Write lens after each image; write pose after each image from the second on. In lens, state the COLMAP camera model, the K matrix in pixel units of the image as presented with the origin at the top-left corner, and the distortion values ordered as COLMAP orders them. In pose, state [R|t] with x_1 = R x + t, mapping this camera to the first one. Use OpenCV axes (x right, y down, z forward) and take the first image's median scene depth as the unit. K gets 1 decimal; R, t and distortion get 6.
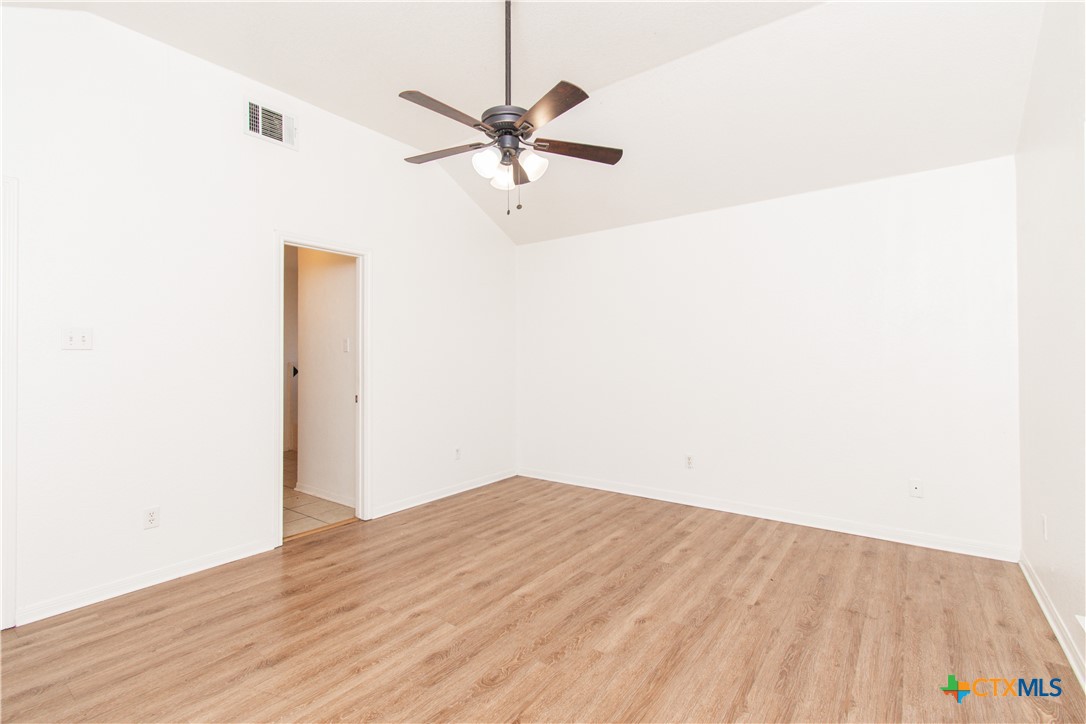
lens RADIAL K [[486.7, 0, 535.3], [0, 486.7, 355.2], [0, 0, 1]] dist [0.003586, -0.001670]
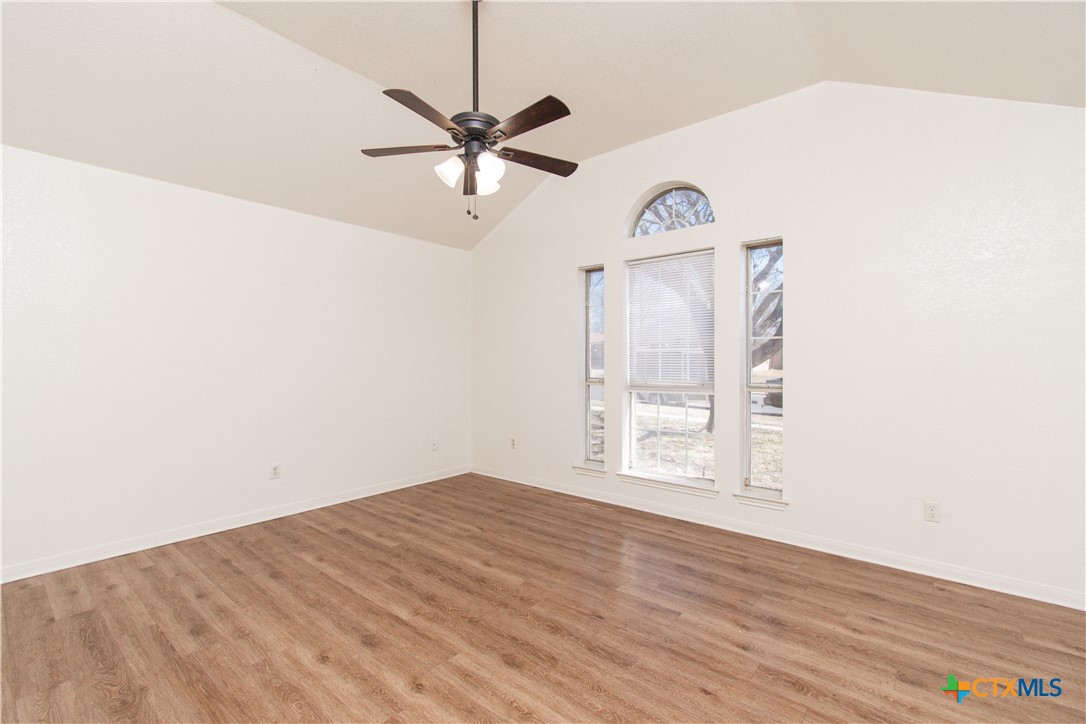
lens RADIAL K [[486.7, 0, 542.1], [0, 486.7, 363.4], [0, 0, 1]] dist [0.003586, -0.001670]
pose [[0.045851, 0.000196, 0.998948, -0.900008], [-0.006923, 0.999976, 0.000121, 0.010692], [-0.998924, -0.006922, 0.045852, 0.679659]]
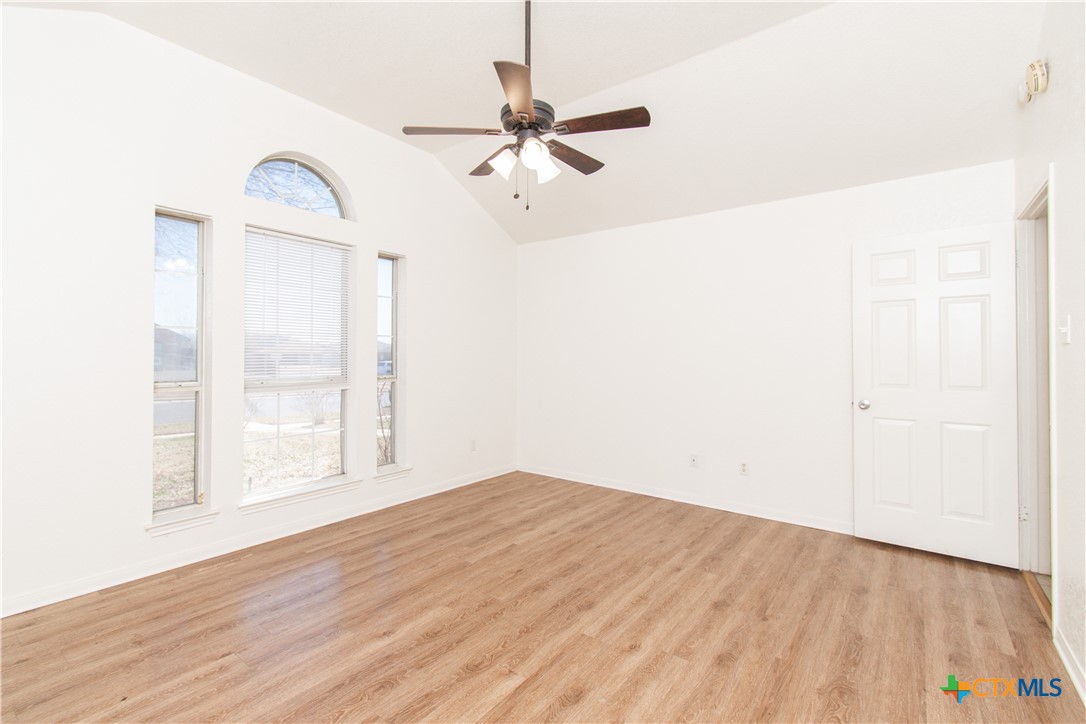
lens RADIAL K [[486.7, 0, 549.4], [0, 486.7, 358.2], [0, 0, 1]] dist [0.003586, -0.001670]
pose [[-0.999640, 0.001540, -0.026789, -0.061868], [0.001610, 0.999995, -0.002588, 0.011382], [0.026785, -0.002630, -0.999638, 1.658885]]
